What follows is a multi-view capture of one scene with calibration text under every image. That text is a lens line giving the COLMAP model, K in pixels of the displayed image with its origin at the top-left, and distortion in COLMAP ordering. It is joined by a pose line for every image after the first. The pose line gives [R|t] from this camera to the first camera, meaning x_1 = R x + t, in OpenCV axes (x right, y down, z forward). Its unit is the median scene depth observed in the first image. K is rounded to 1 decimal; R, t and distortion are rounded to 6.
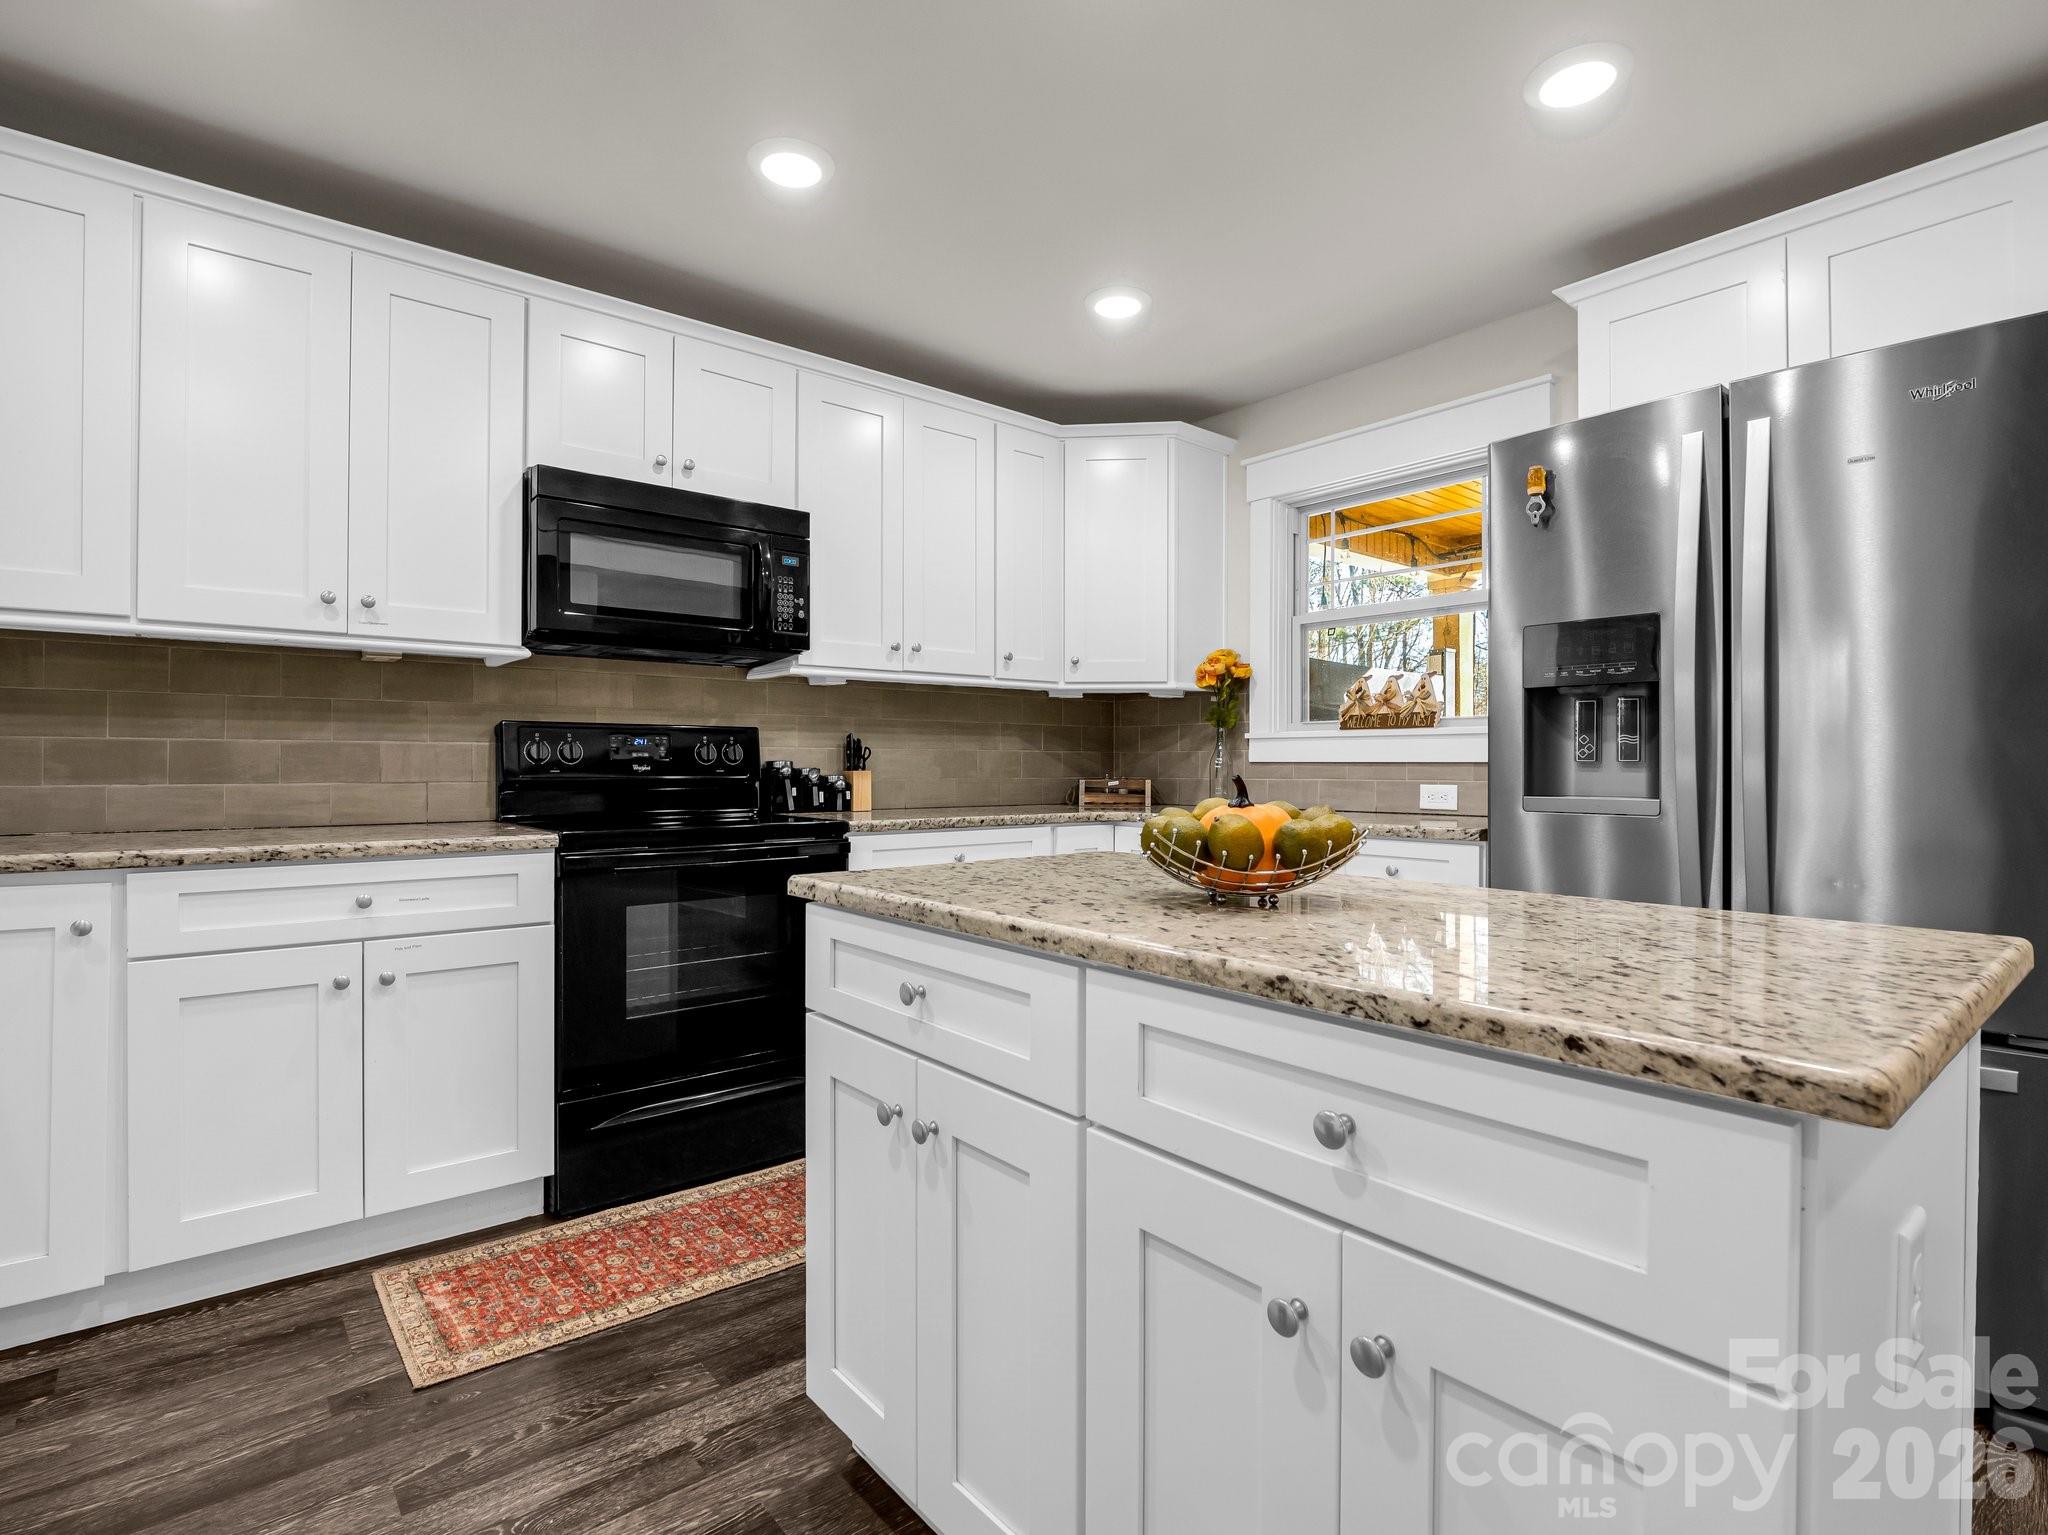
lens RADIAL K [[992.8, 0, 1019.1], [0, 992.8, 759.7], [0, 0, 1]] dist [-0.001173, -0.001109]
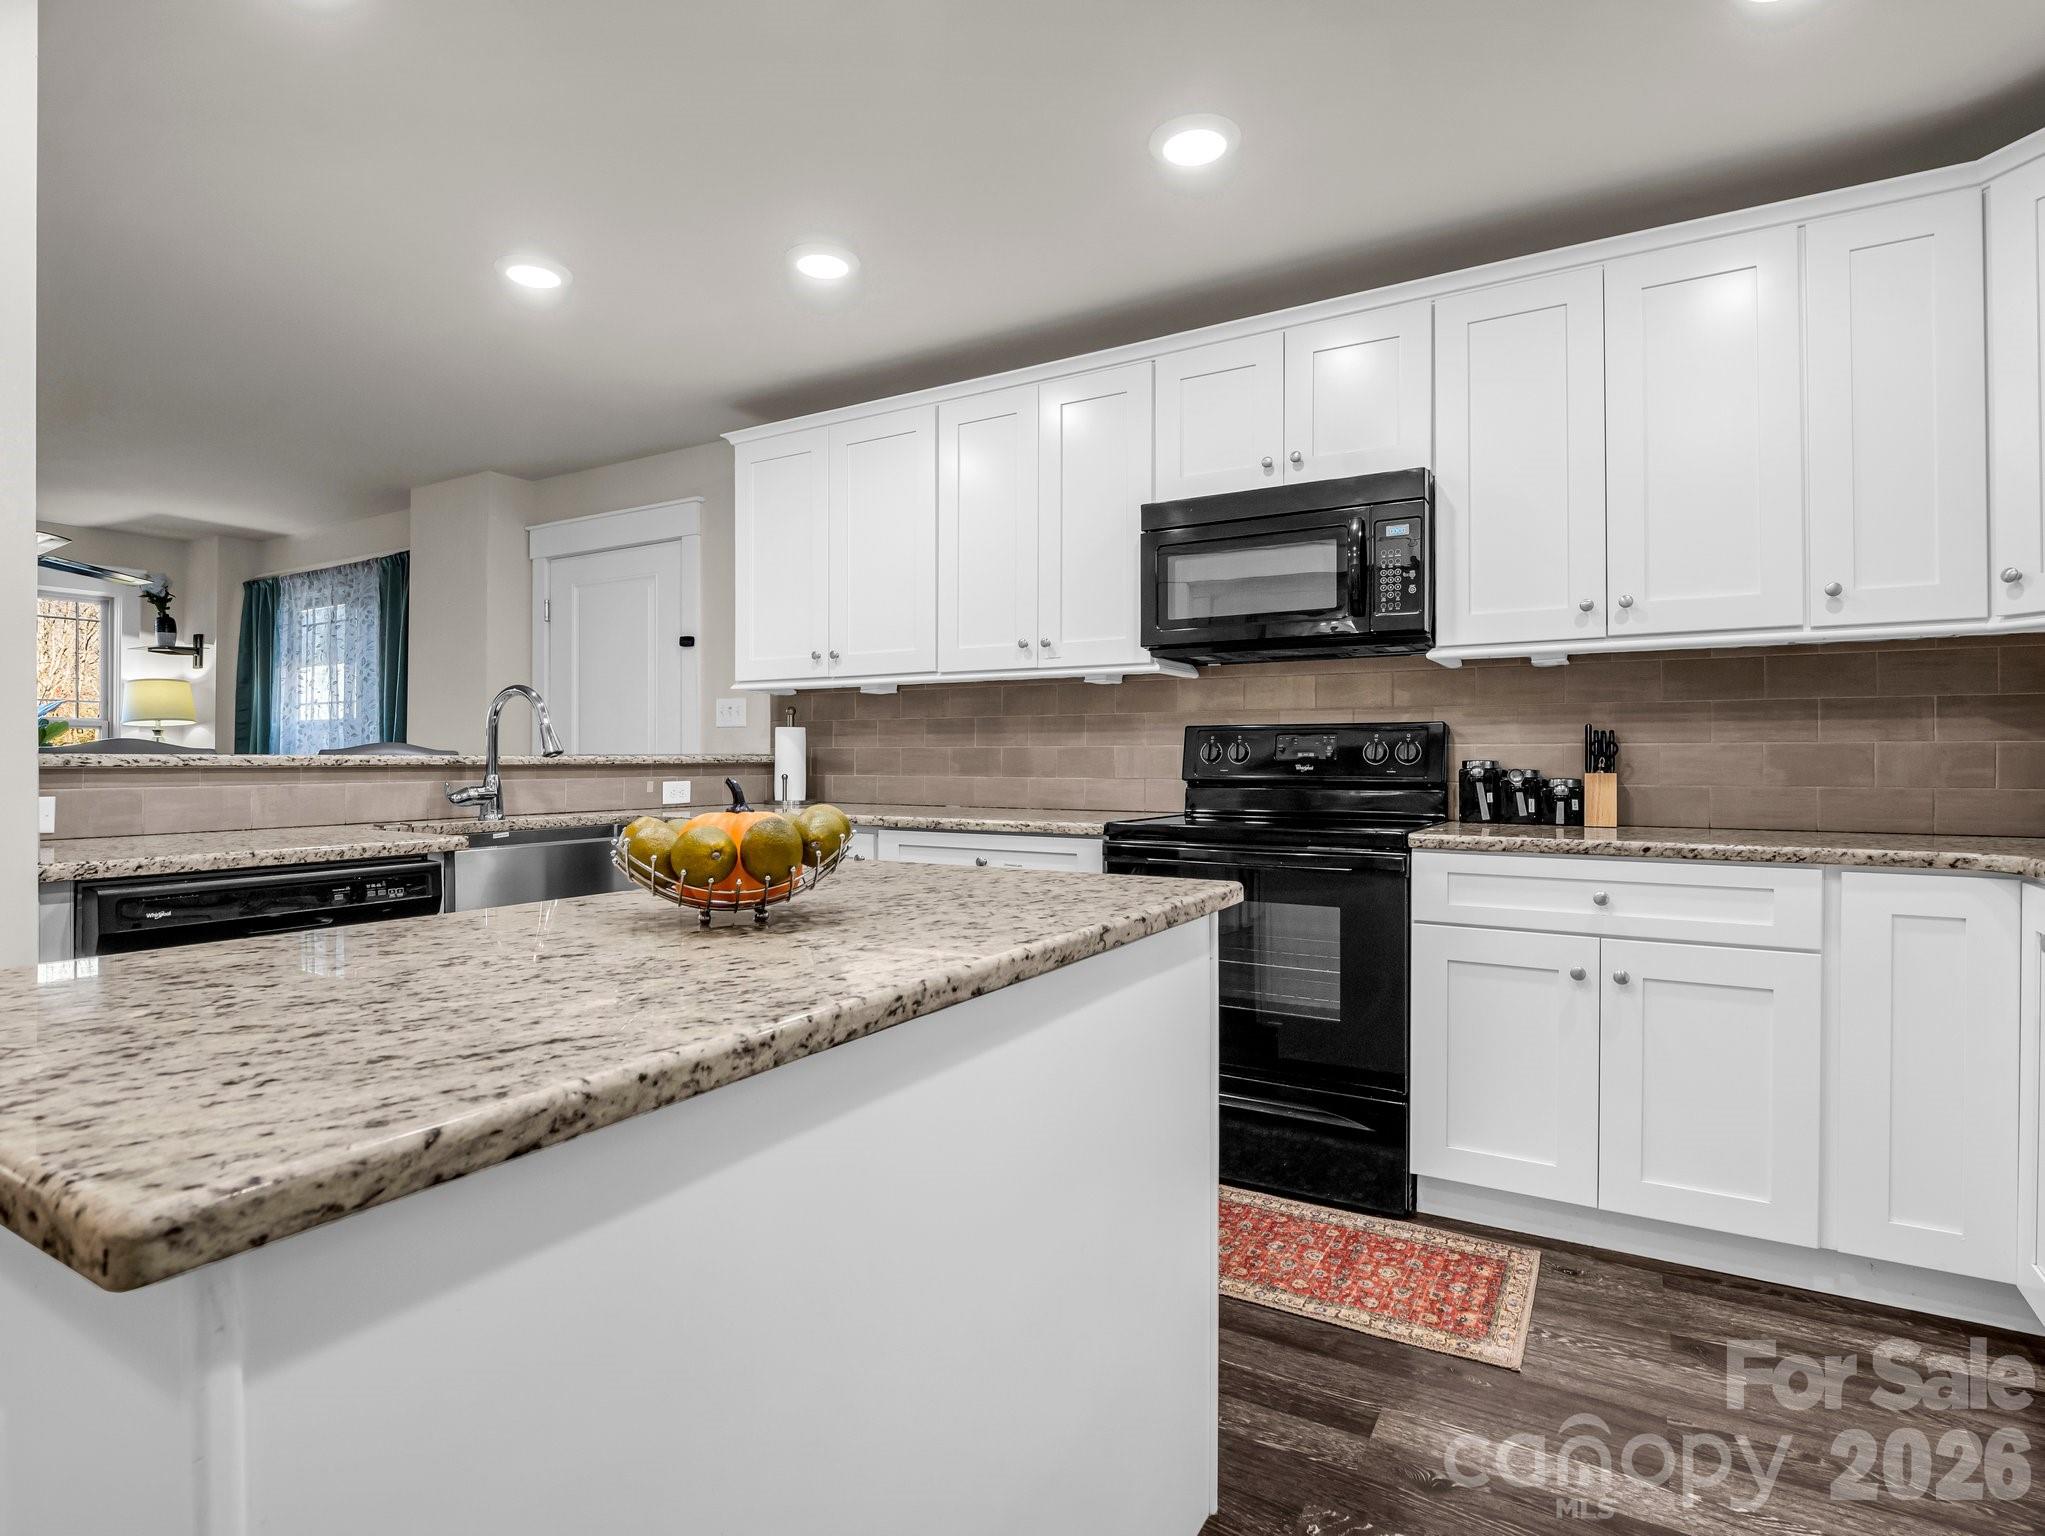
lens RADIAL K [[1007.3, 0, 1022.7], [0, 1007.3, 761.5], [0, 0, 1]] dist [-0.002751, -0.000594]
pose [[0.374809, -0.001756, -0.927100, 0.448600], [0.003747, 0.999993, -0.000380, 0.001166], [0.927094, -0.003331, 0.374813, 0.353188]]
